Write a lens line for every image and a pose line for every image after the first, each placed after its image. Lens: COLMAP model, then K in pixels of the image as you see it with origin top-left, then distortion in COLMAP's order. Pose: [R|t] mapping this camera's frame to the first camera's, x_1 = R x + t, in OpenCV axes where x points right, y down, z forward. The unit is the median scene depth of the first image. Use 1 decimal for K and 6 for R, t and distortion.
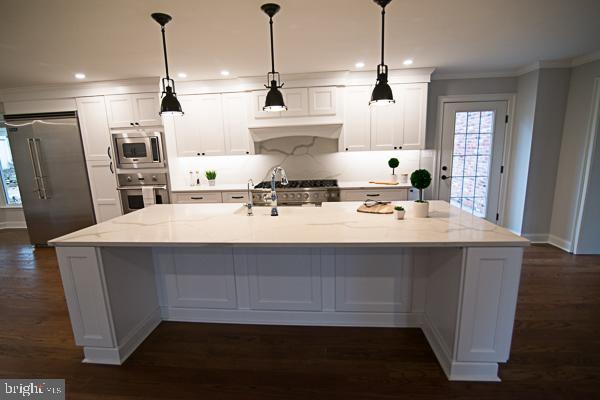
lens RADIAL K [[278.3, 0, 300.0], [0, 278.3, 200.0], [0, 0, 1]] dist [-0.018257, 0.000000]
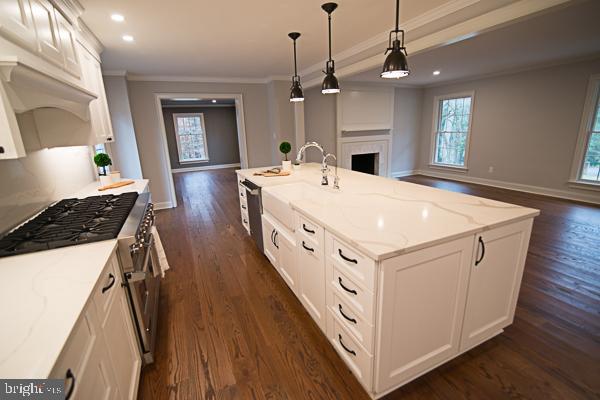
lens RADIAL K [[272.5, 0, 297.0], [0, 272.5, 200.6], [0, 0, 1]] dist [-0.018134, -0.000062]
pose [[-0.481030, -0.175725, 0.858913, -0.585567], [0.217207, 0.925274, 0.310948, -0.149837], [-0.849371, 0.336137, -0.406916, 0.921905]]
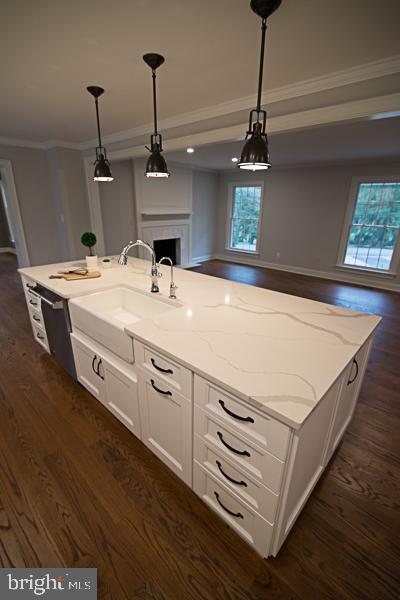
lens RADIAL K [[272.5, 0, 196.7], [0, 272.5, 303.5], [0, 0, 1]] dist [-0.018134, -0.000062]
pose [[-0.786137, -0.193637, 0.586935, -0.433555], [0.125260, 0.880029, 0.458105, -0.182702], [-0.605226, 0.433652, -0.667568, 0.904366]]
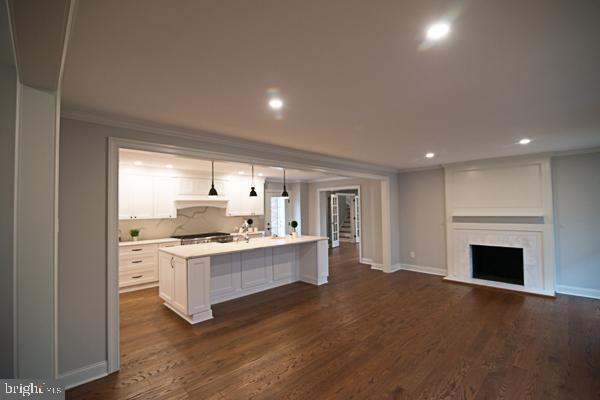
lens RADIAL K [[272.5, 0, 297.0], [0, 272.5, 200.6], [0, 0, 1]] dist [-0.018134, -0.000062]
pose [[0.654095, 0.044355, 0.755111, -0.873064], [0.136195, 0.975058, -0.175250, 0.095486], [-0.744050, 0.217473, 0.631740, -0.440392]]
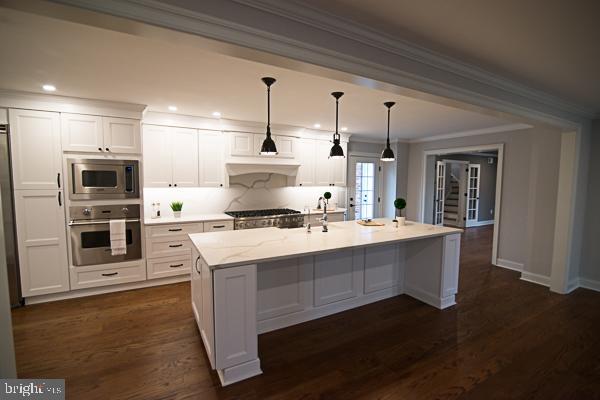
lens RADIAL K [[272.5, 0, 297.0], [0, 272.5, 200.6], [0, 0, 1]] dist [-0.018134, -0.000062]
pose [[0.831119, -0.004338, 0.556078, -0.554304], [0.070707, 0.992678, -0.097935, 0.014367], [-0.551581, 0.120714, 0.825340, -0.030480]]
